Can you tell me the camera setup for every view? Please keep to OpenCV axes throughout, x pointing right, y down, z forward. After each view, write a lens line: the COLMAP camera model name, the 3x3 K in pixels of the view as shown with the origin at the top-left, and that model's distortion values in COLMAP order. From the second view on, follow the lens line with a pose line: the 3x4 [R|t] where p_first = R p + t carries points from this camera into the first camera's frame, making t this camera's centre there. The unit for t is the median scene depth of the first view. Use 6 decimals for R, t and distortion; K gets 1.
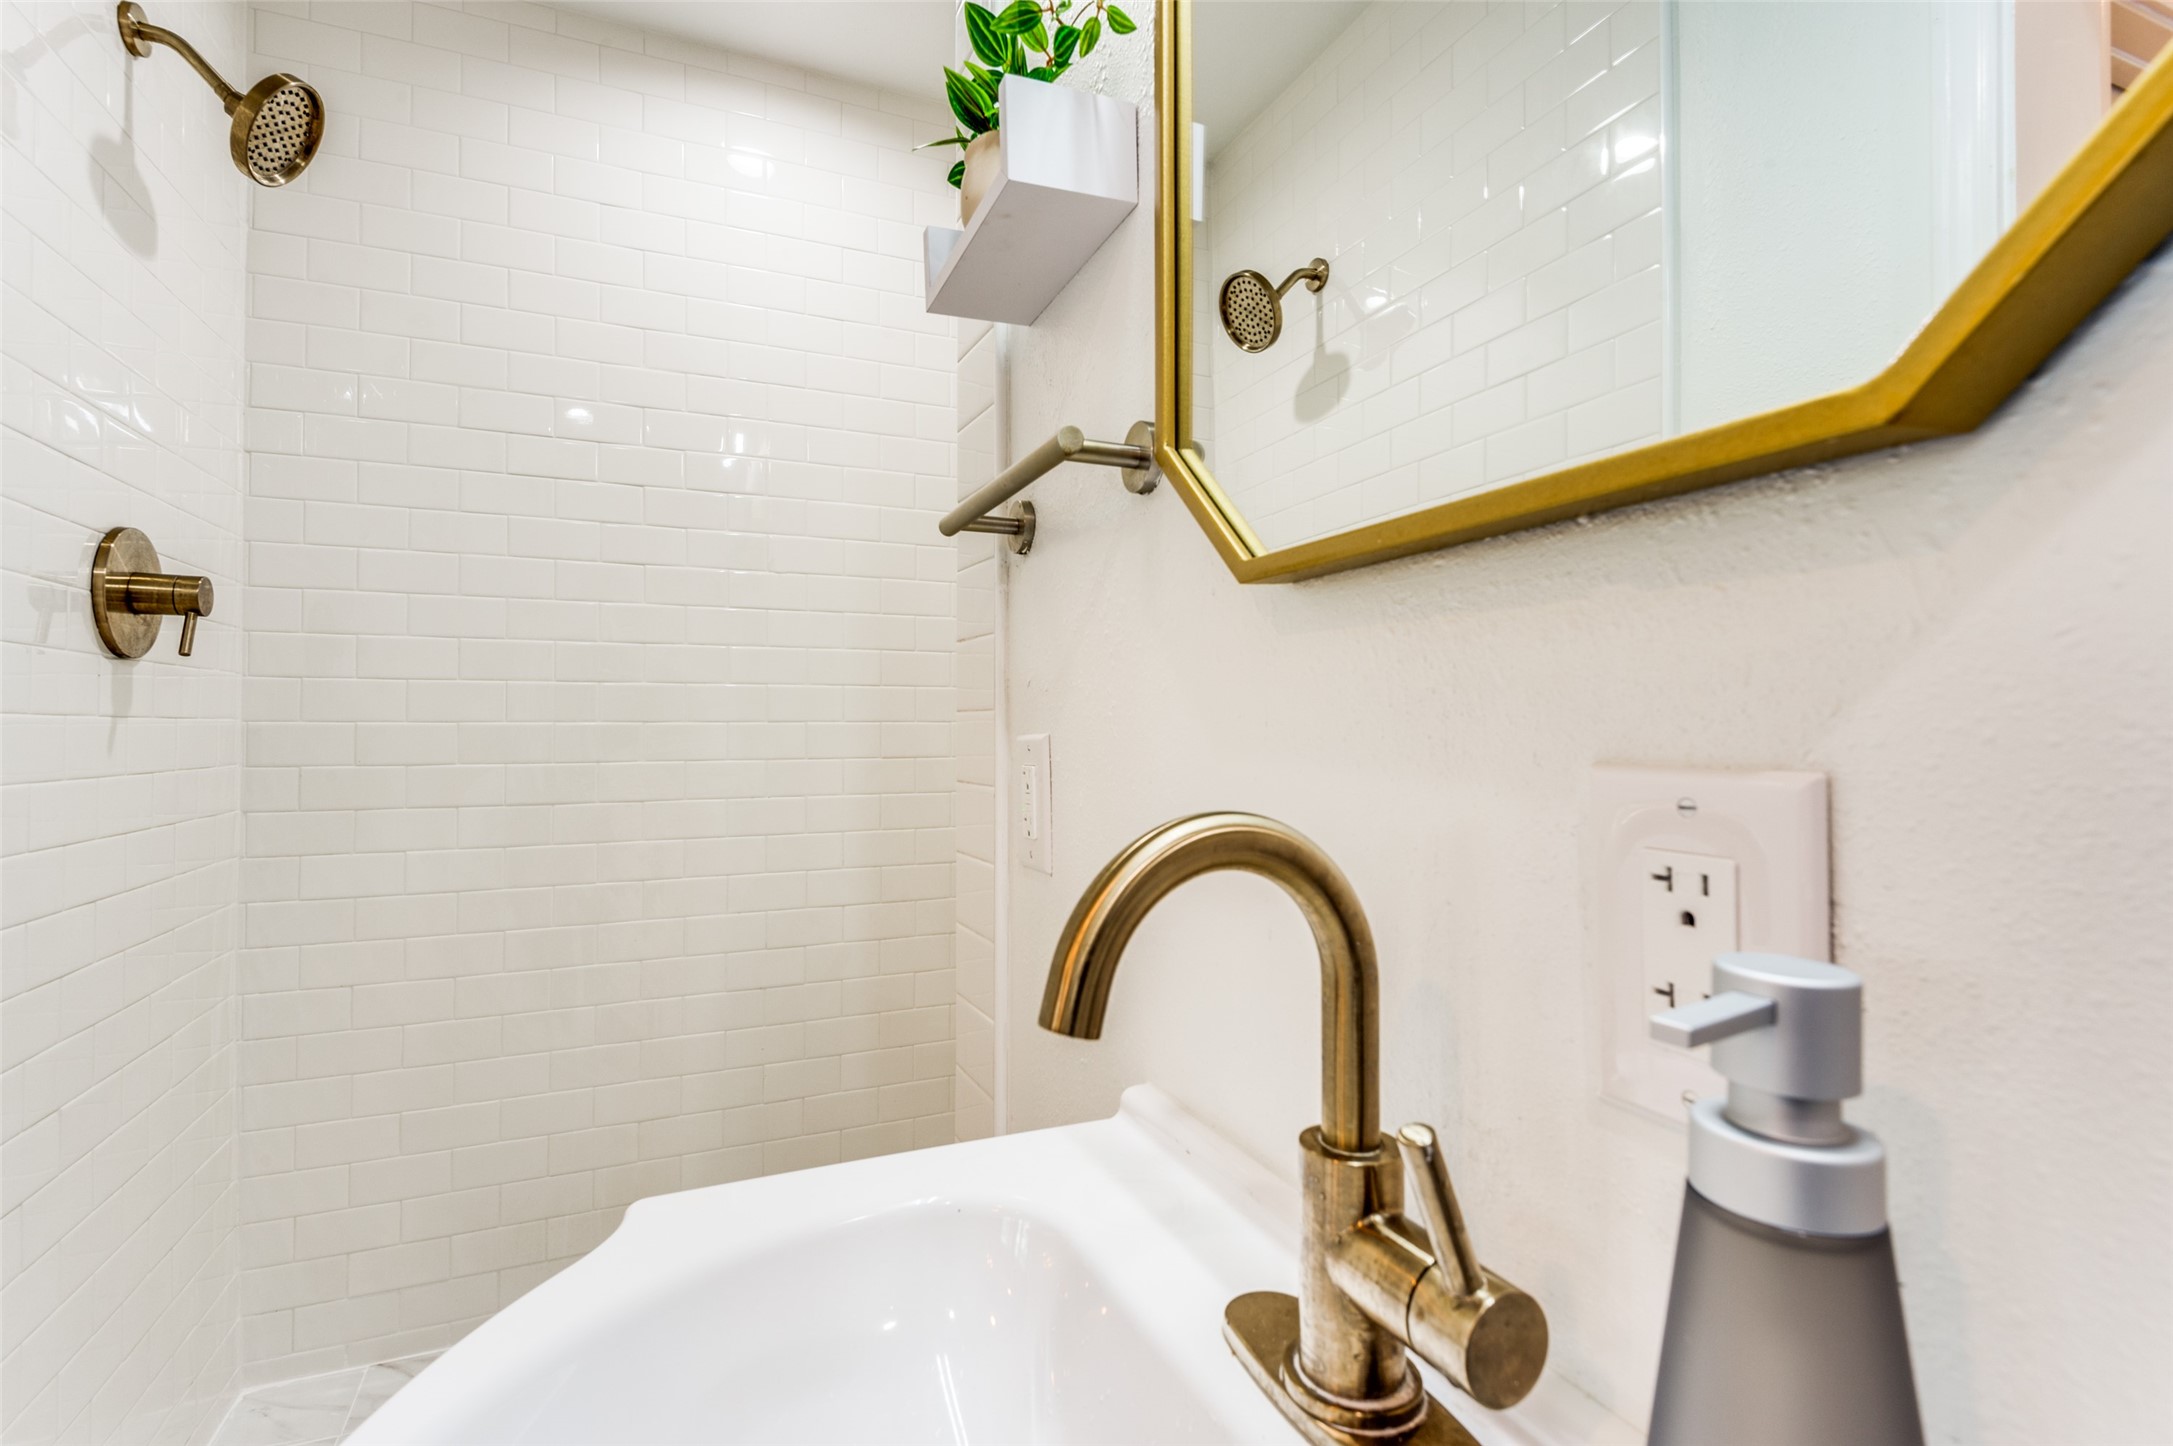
lens RADIAL K [[1006.1, 0, 1089.1], [0, 1006.1, 711.0], [0, 0, 1]] dist [0.021802, -0.000249]
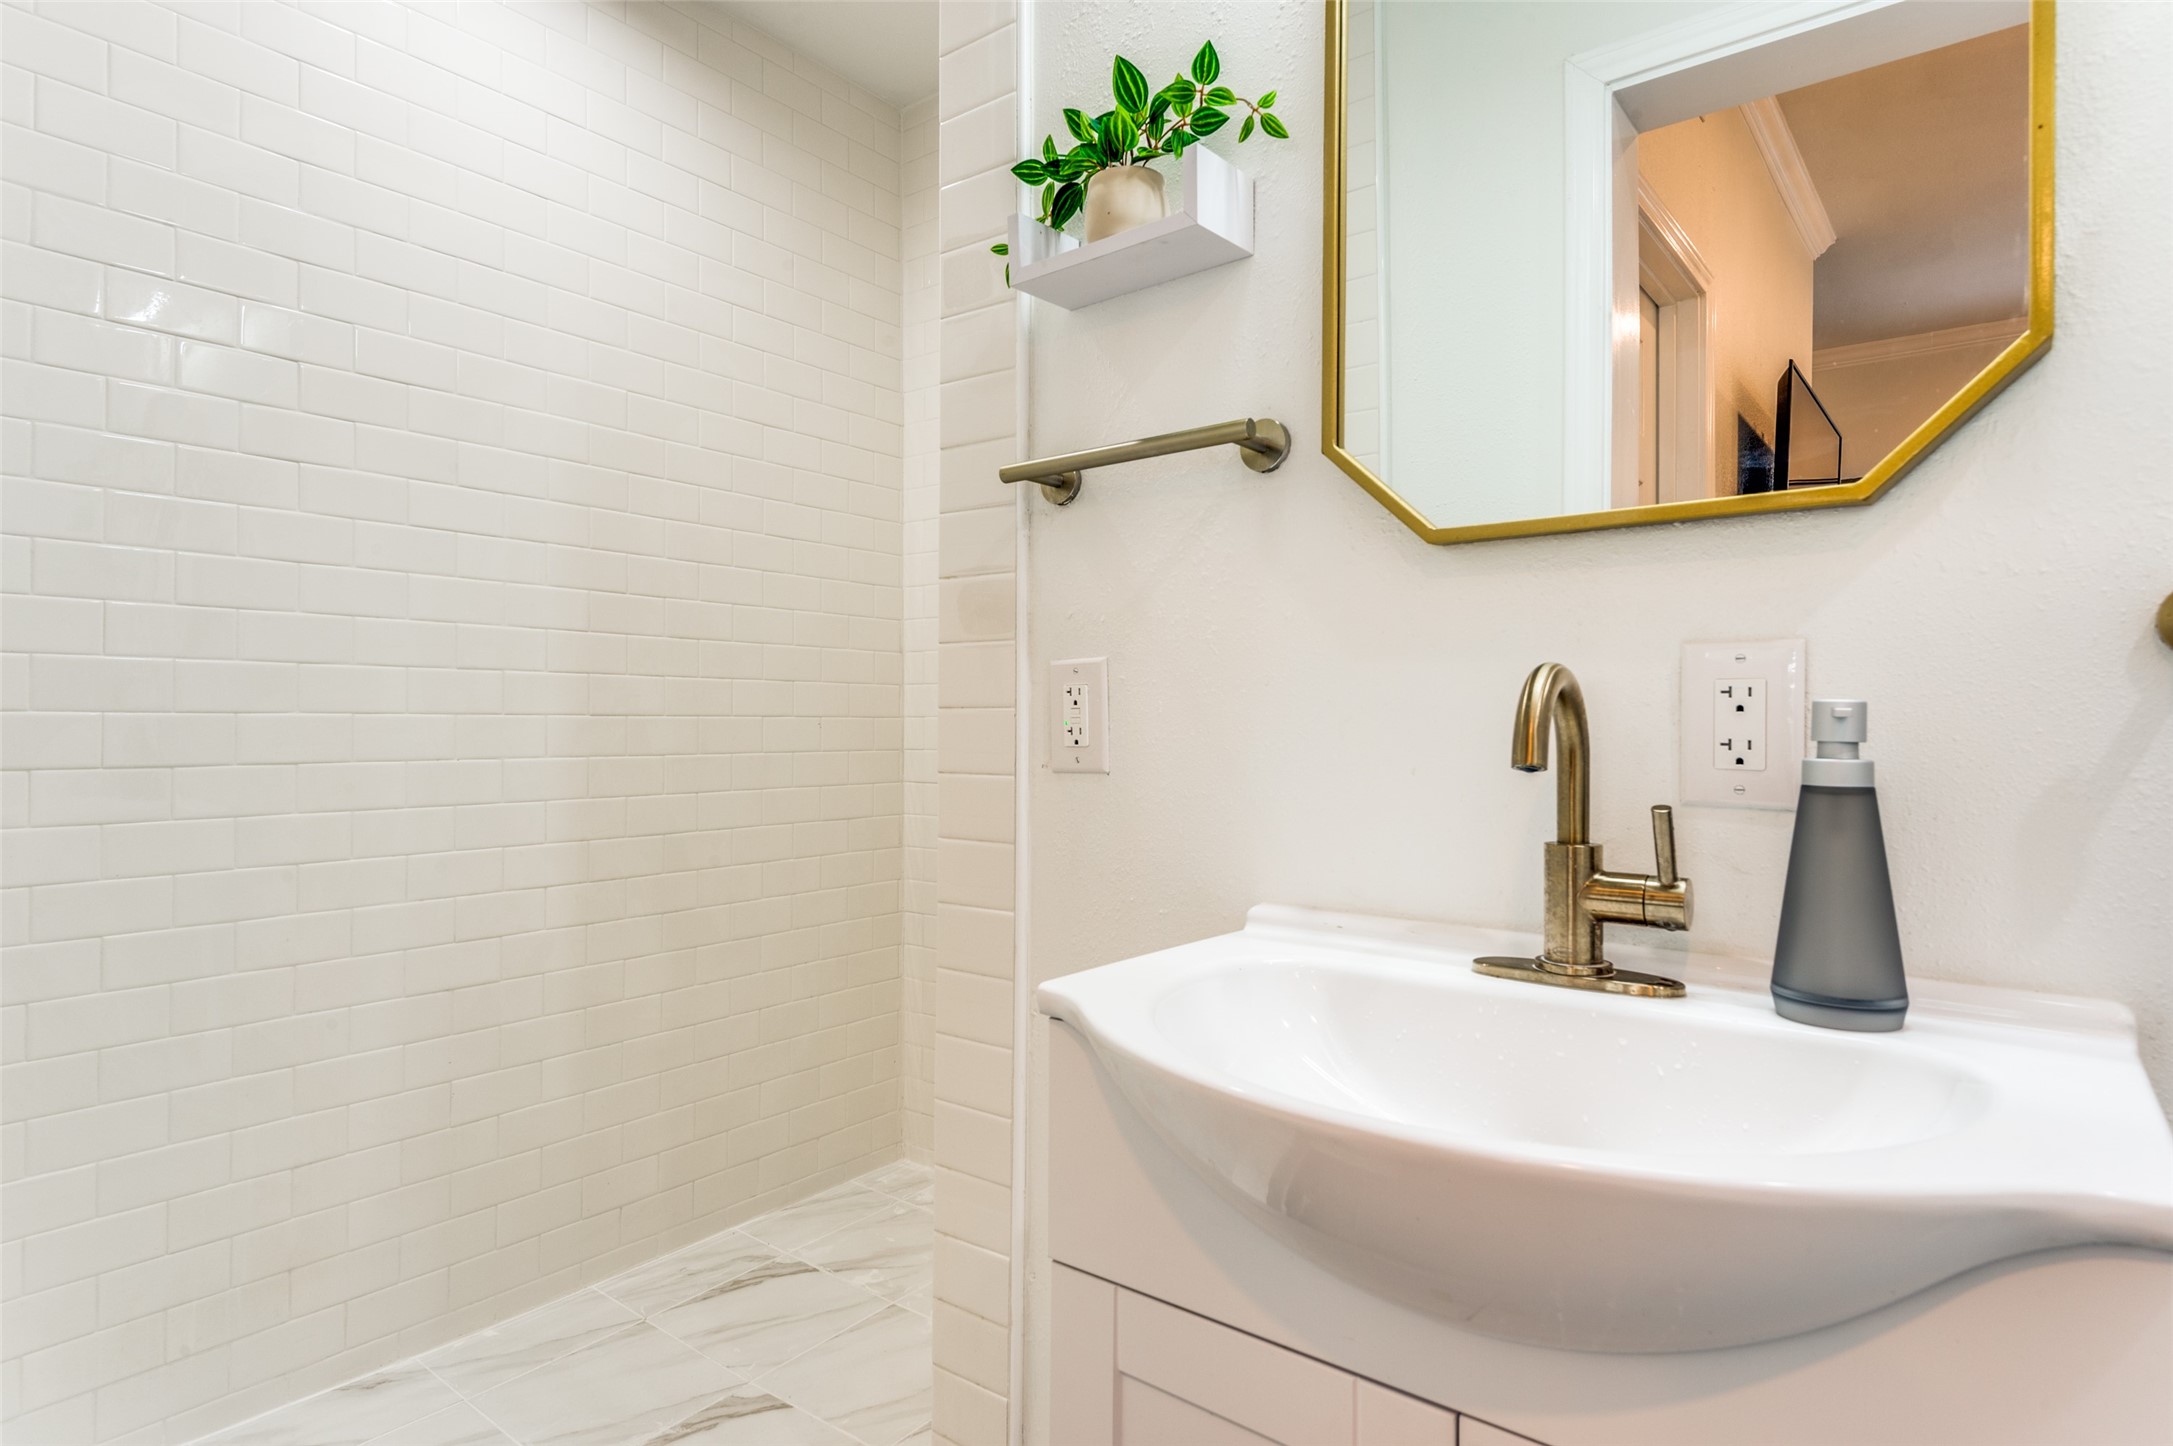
lens RADIAL K [[1180.7, 0, 1086.5], [0, 1180.7, 723.0], [0, 0, 1]] dist [0.016815, 0.001202]
pose [[0.877033, 0.004285, 0.480412, -0.371404], [-0.010842, 0.999882, 0.010876, 0.043441], [-0.480309, -0.014747, 0.876976, -0.115175]]
